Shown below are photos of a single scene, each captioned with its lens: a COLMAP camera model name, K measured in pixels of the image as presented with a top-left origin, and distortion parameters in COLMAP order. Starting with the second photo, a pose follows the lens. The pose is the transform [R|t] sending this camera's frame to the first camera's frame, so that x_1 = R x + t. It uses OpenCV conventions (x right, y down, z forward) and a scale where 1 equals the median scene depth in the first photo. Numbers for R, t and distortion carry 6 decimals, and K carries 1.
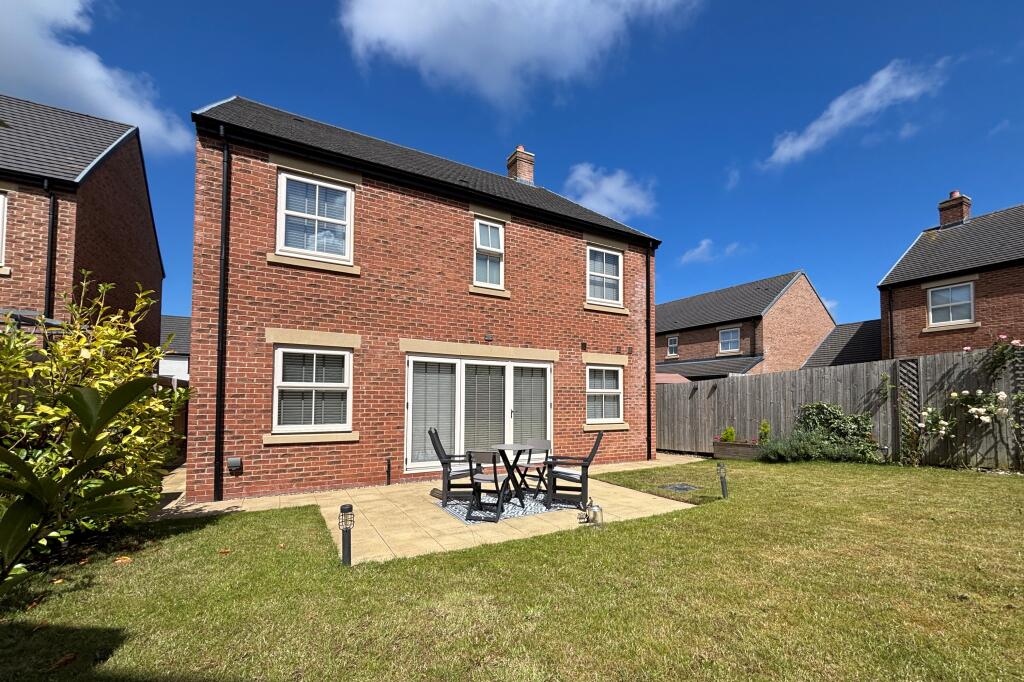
lens RADIAL K [[413.0, 0, 508.7], [0, 413.0, 385.7], [0, 0, 1]] dist [-0.000229, -0.000032]
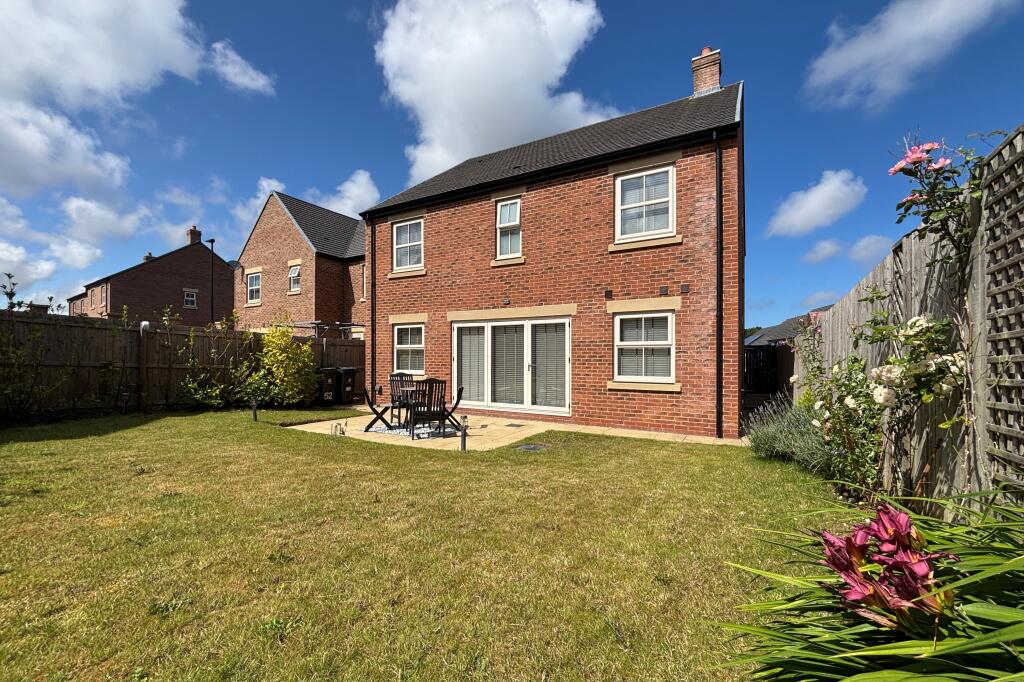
lens RADIAL K [[407.7, 0, 624.5], [0, 407.7, 356.8], [0, 0, 1]] dist [-0.000292, -0.000002]
pose [[0.571498, -0.001947, -0.820601, 0.983127], [0.031596, 0.999308, 0.019633, 0.024892], [0.819995, -0.037148, 0.571164, 0.548900]]
